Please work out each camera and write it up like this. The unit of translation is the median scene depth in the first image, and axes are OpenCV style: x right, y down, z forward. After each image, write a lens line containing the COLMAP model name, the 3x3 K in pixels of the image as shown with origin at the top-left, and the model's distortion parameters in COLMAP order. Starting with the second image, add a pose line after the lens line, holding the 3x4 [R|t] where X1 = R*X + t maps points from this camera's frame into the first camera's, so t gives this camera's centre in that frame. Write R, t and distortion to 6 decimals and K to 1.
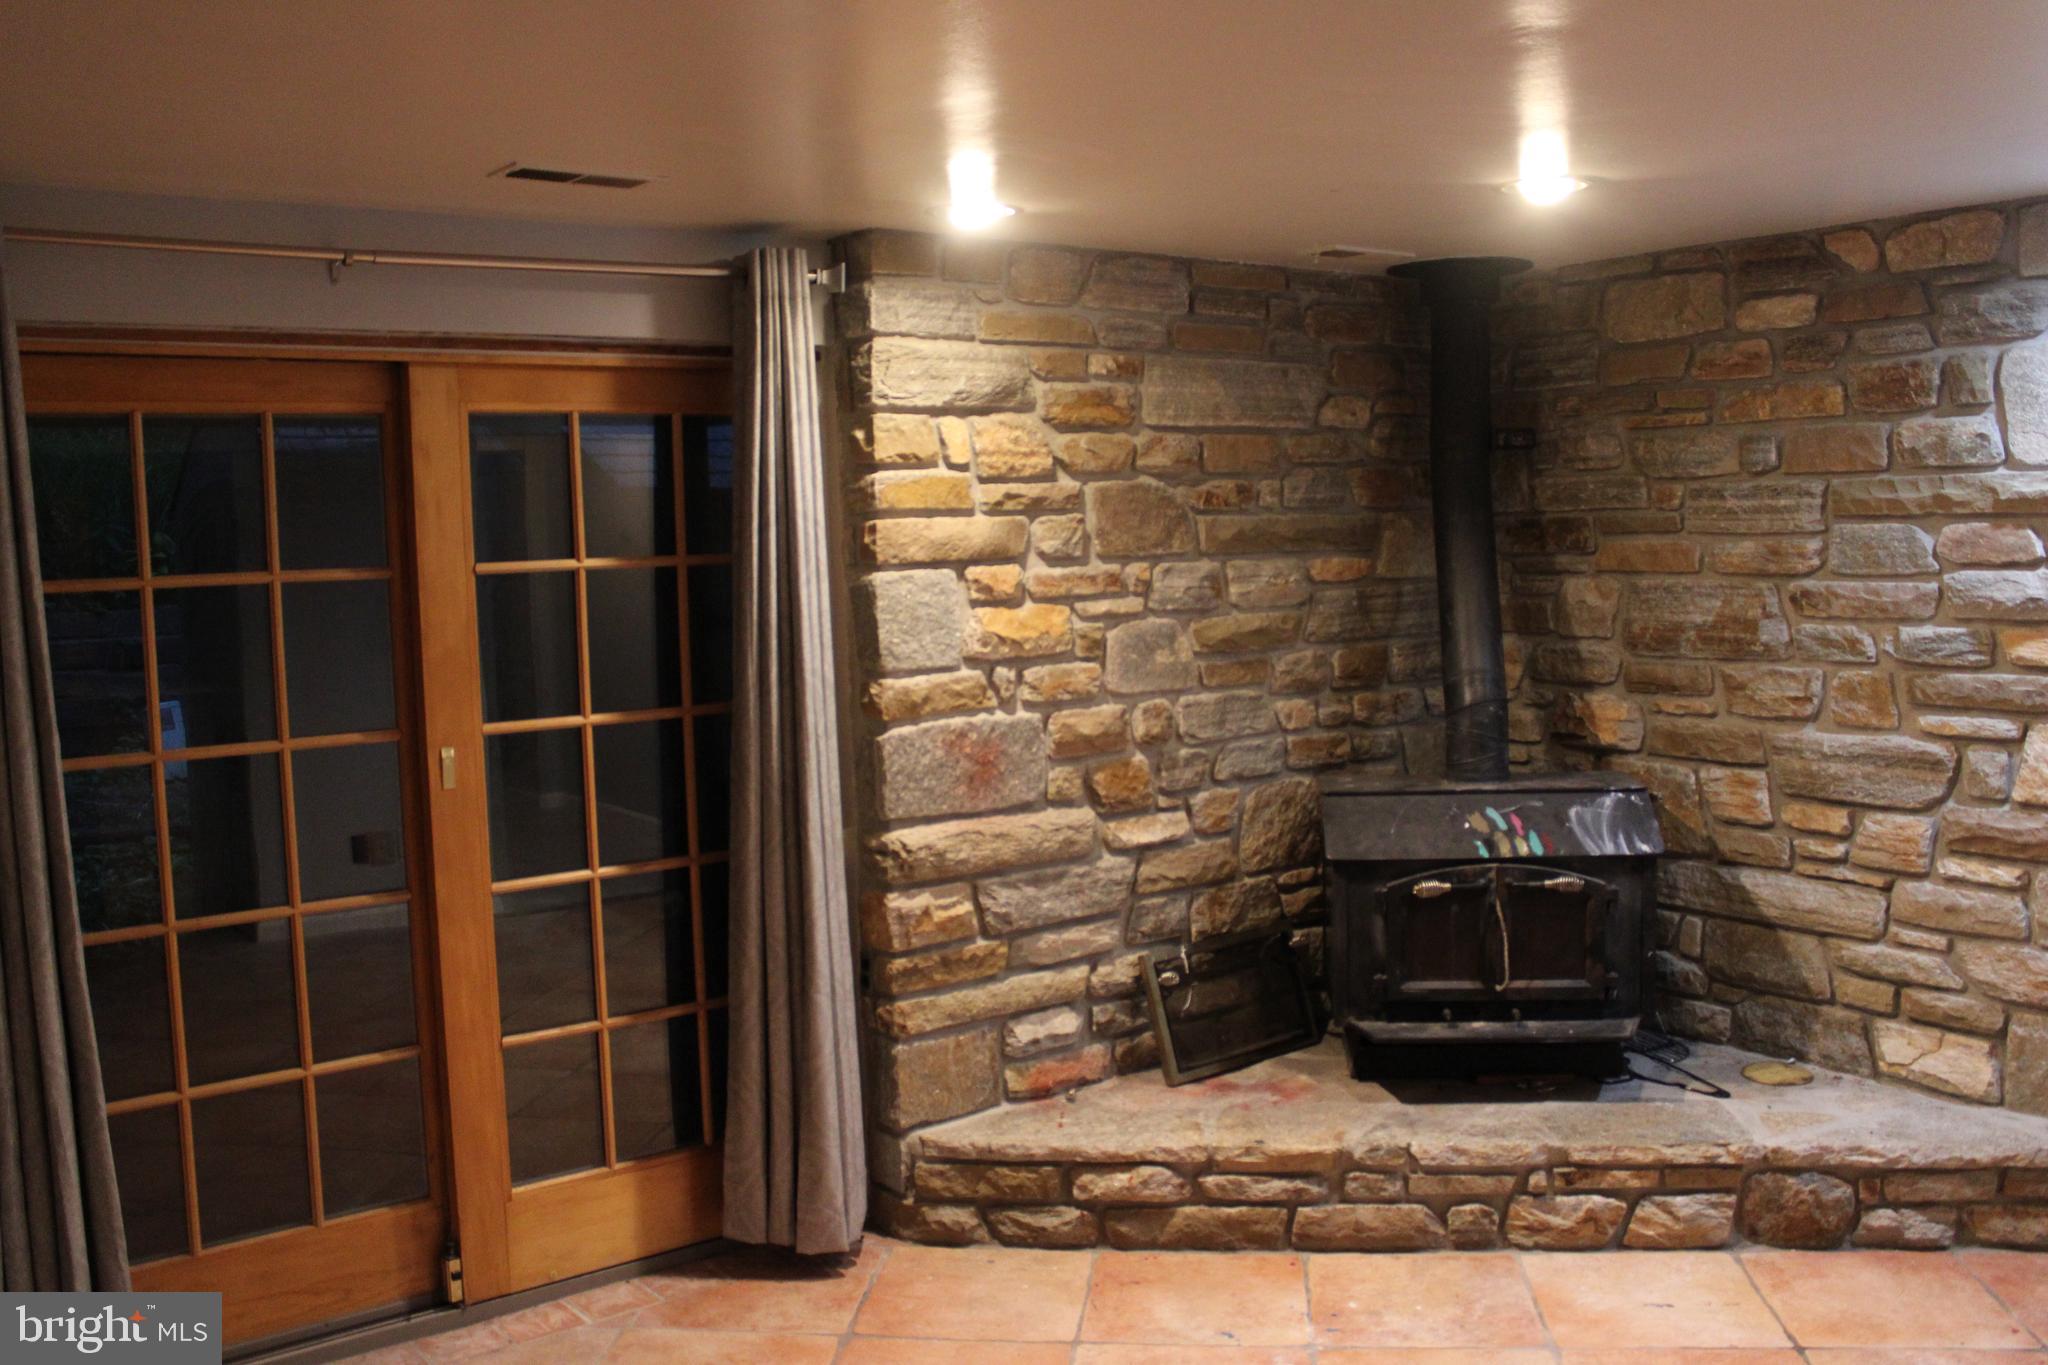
lens RADIAL K [[1813.5, 0, 1023.2], [0, 1813.5, 666.2], [0, 0, 1]] dist [-0.155080, 0.151260]
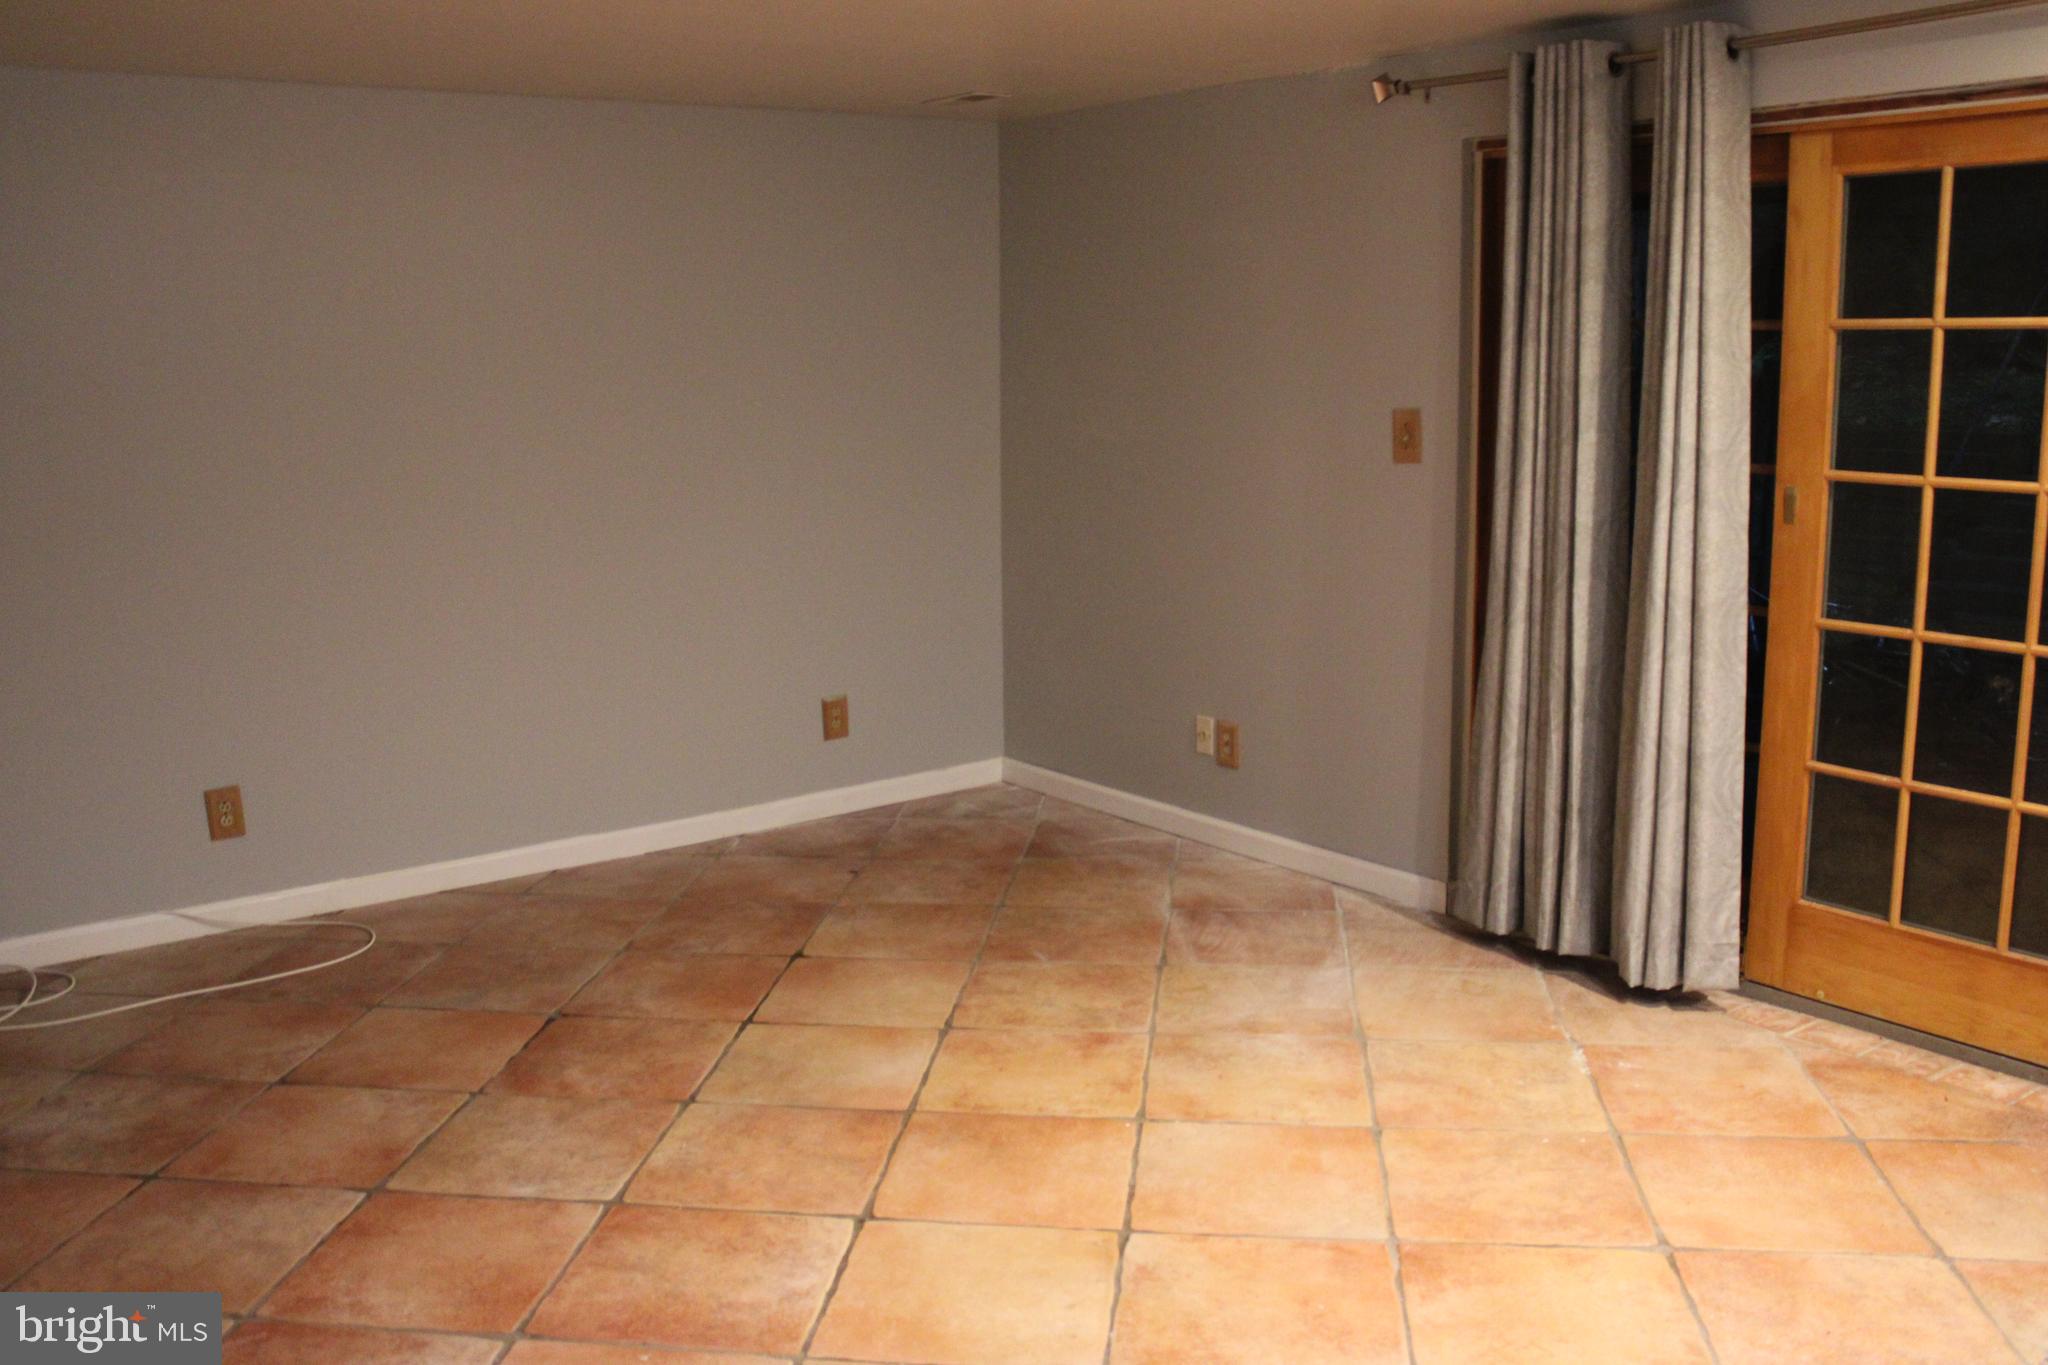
lens RADIAL K [[1813.5, 0, 1023.2], [0, 1813.5, 666.2], [0, 0, 1]] dist [-0.155080, 0.151260]
pose [[0.039877, 0.214886, -0.975825, 0.733704], [-0.043698, 0.976042, 0.213148, -0.058449], [0.998249, 0.034142, 0.048312, 0.470530]]
